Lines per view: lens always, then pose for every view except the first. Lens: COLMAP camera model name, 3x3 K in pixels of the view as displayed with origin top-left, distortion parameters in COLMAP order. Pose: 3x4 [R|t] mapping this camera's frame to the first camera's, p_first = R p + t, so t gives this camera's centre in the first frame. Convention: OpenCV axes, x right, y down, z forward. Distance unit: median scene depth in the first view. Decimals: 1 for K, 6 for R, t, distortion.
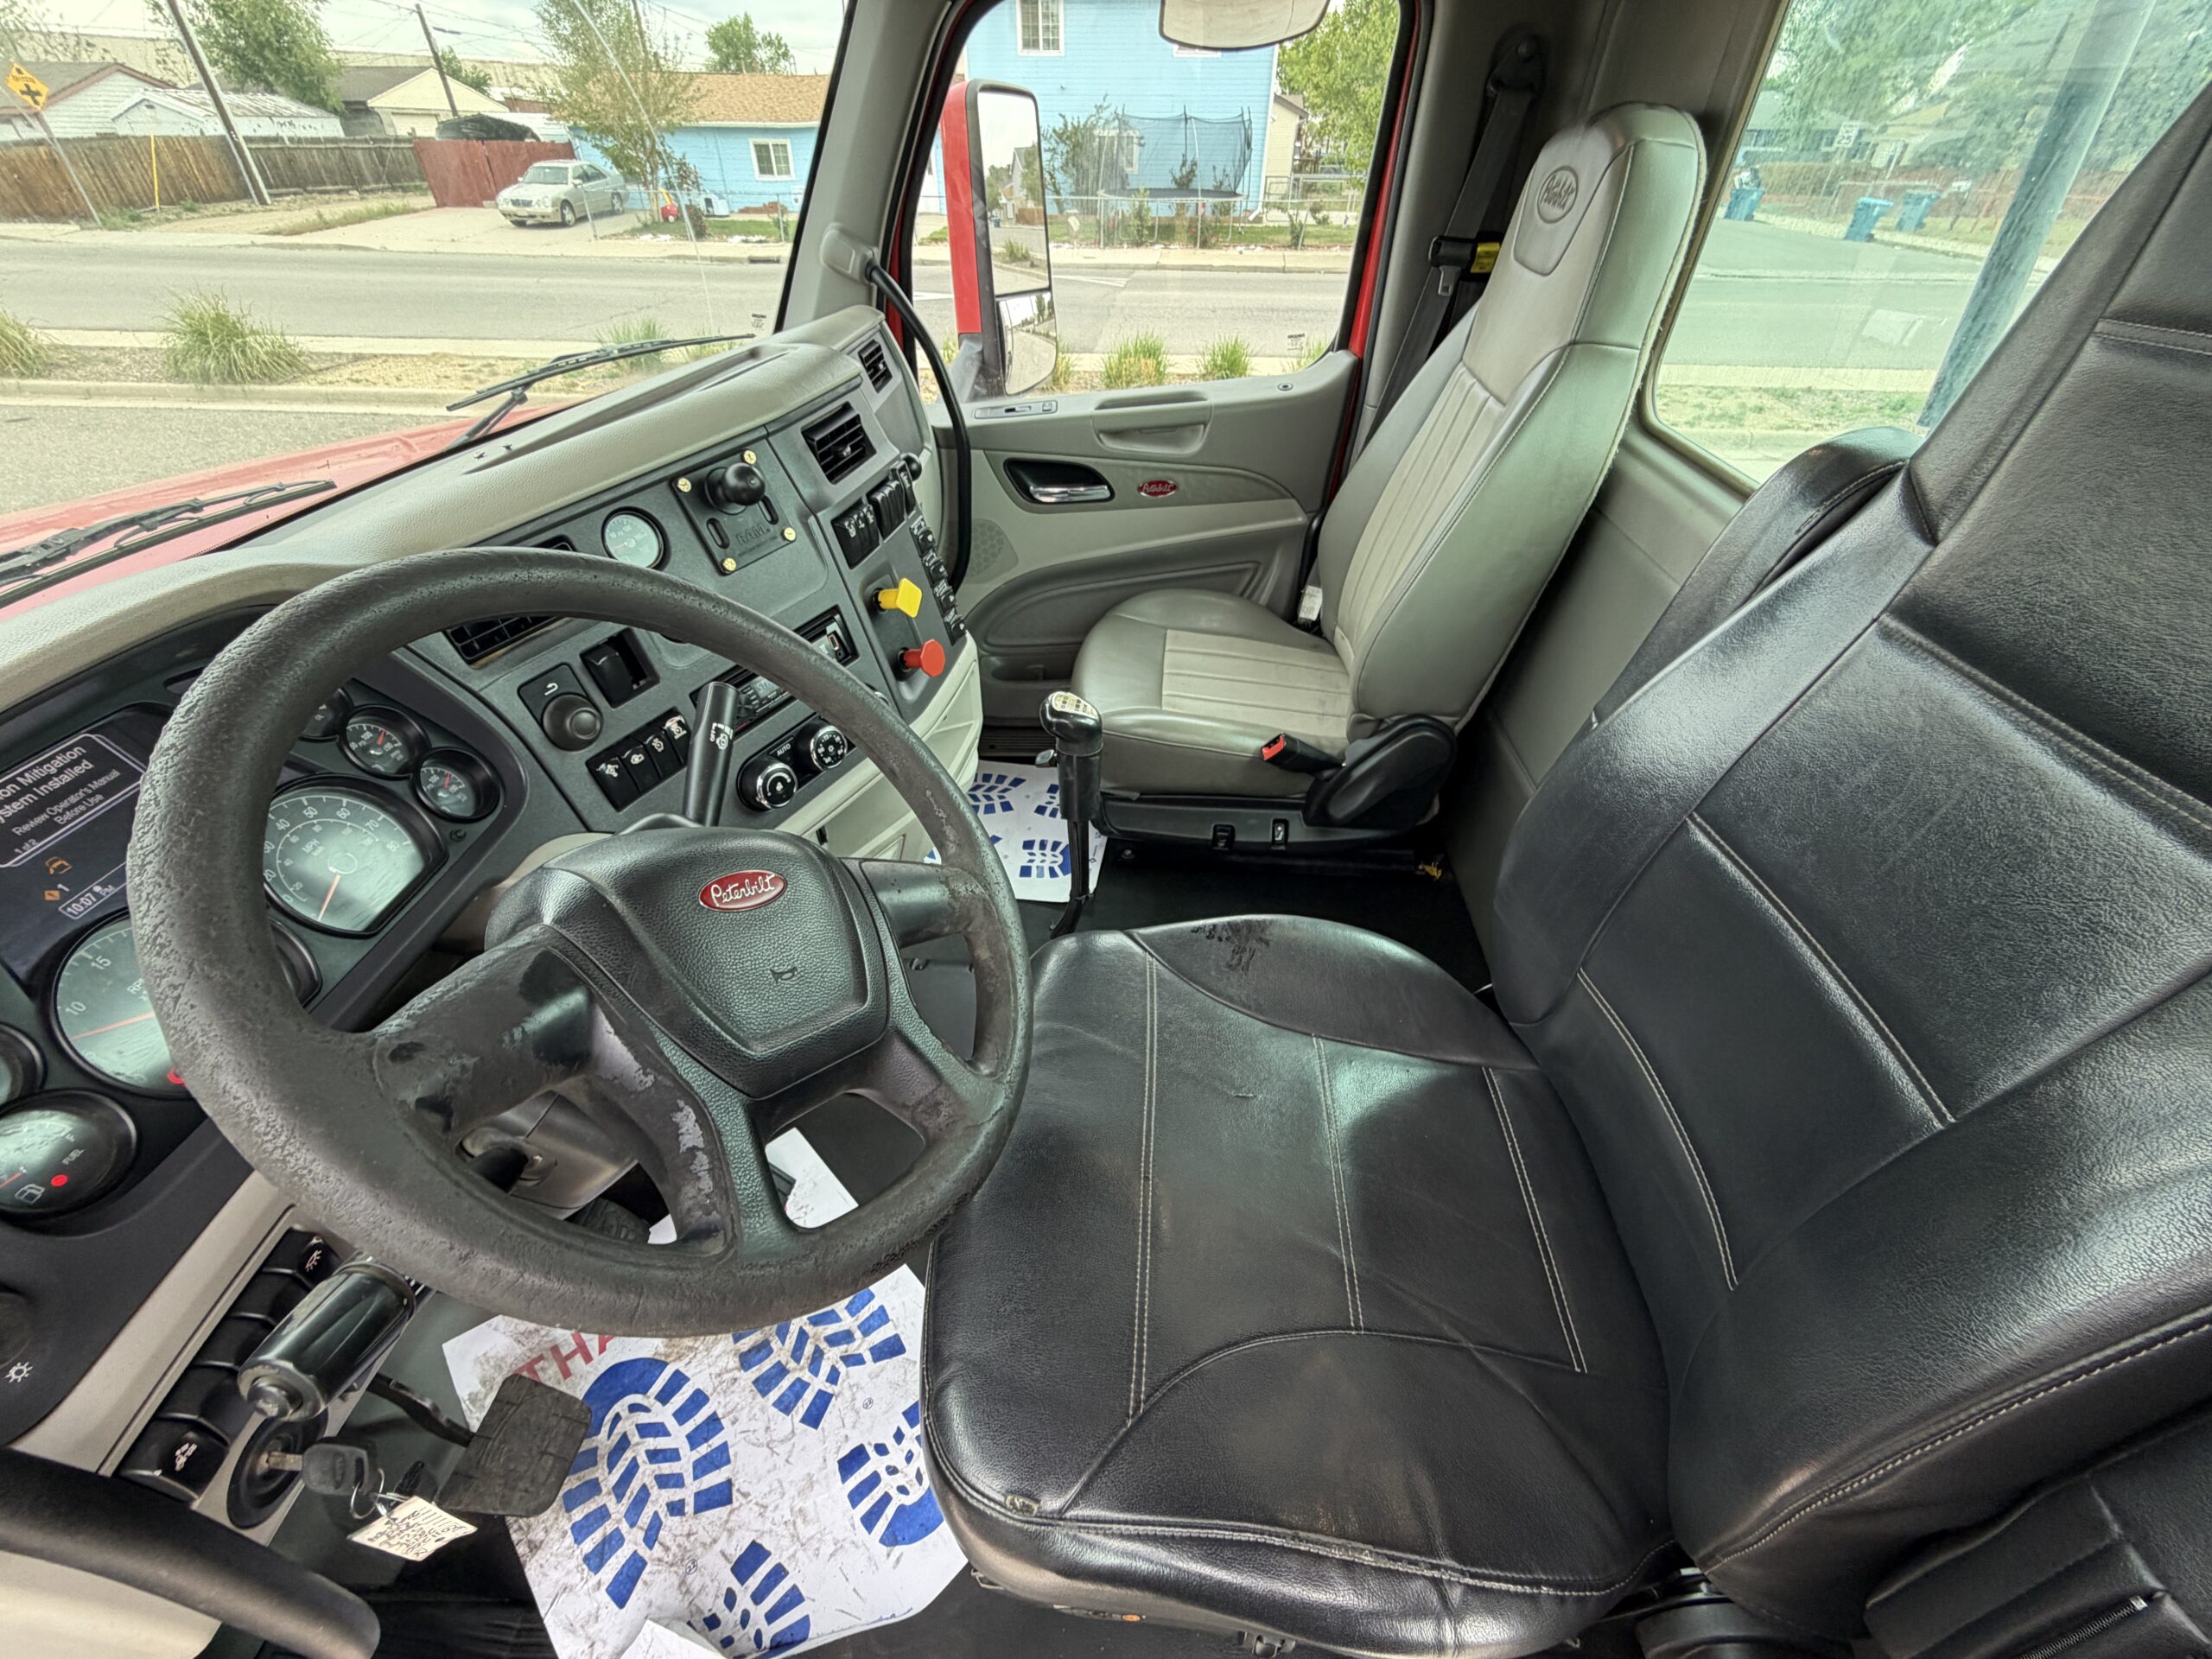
lens RADIAL K [[880.6, 0, 1106.0], [0, 880.6, 829.5], [0, 0, 1]] dist [-0.000803, 0.000208]
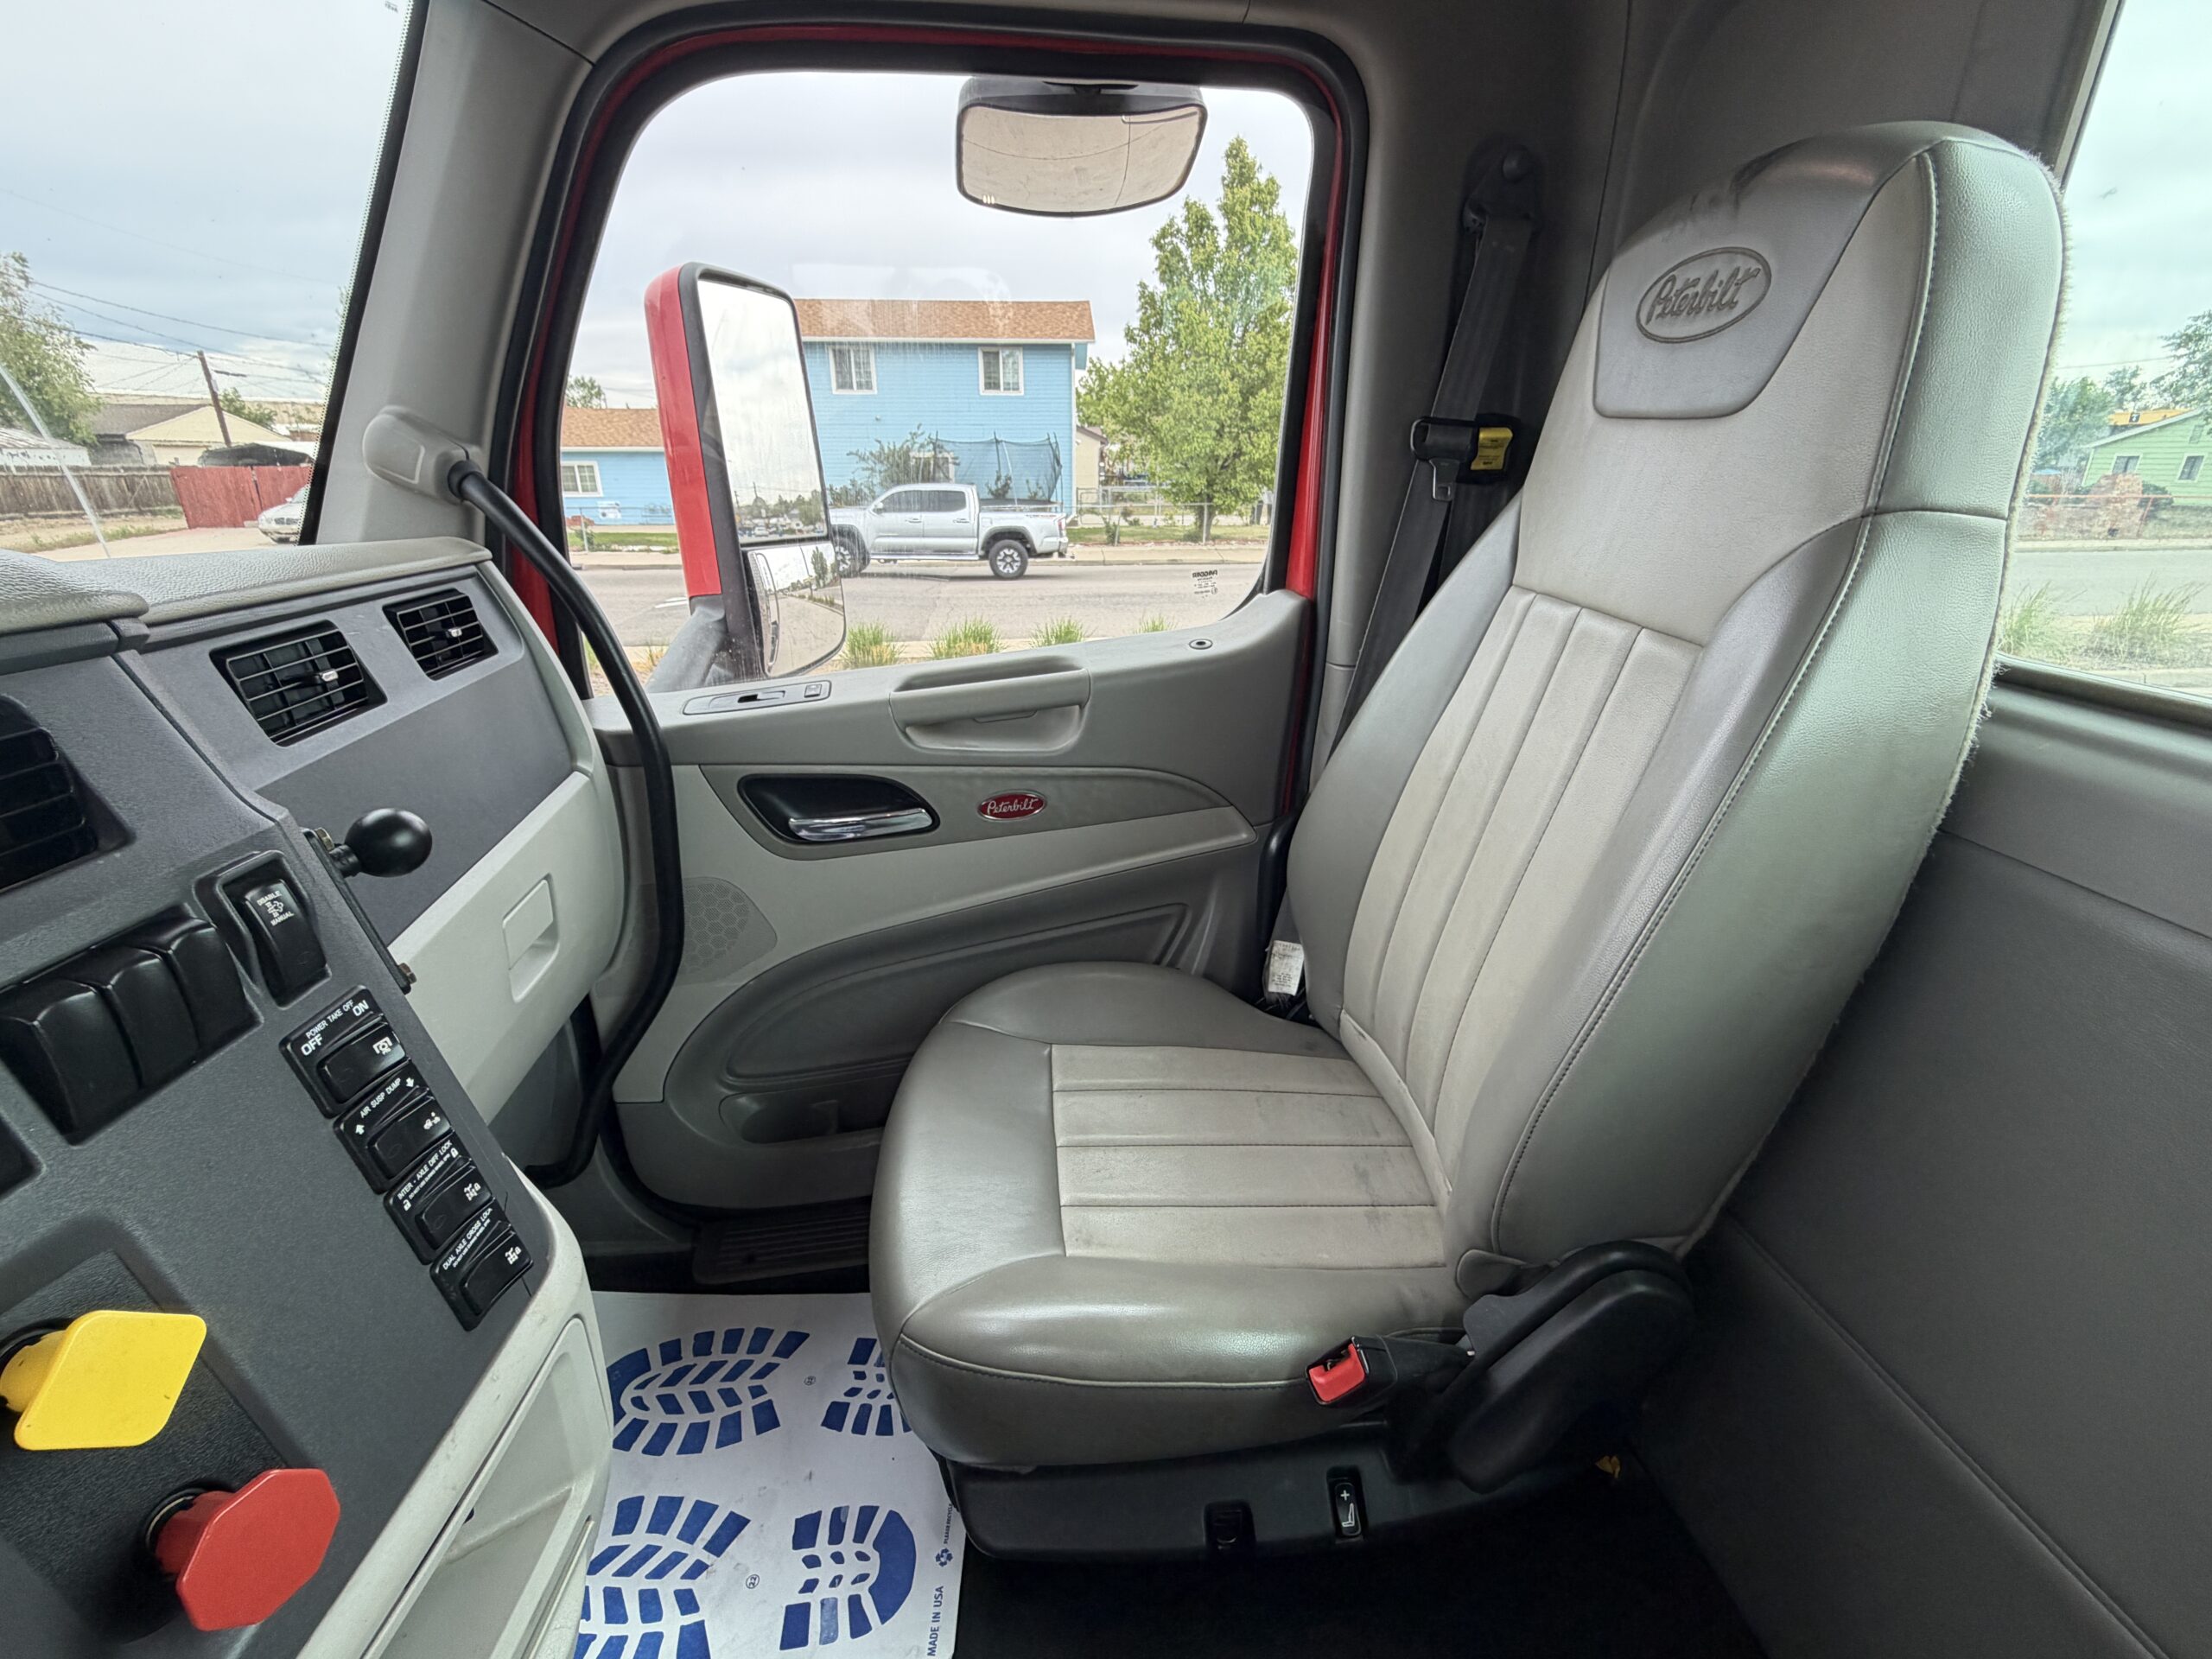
lens RADIAL K [[945.3, 0, 1119.6], [0, 945.3, 833.5], [0, 0, 1]] dist [-0.000320, 0.000220]
pose [[0.981821, -0.073059, 0.175185, 0.013973], [0.120807, 0.952406, -0.279871, -0.152920], [-0.146400, 0.295947, 0.943919, 0.327724]]
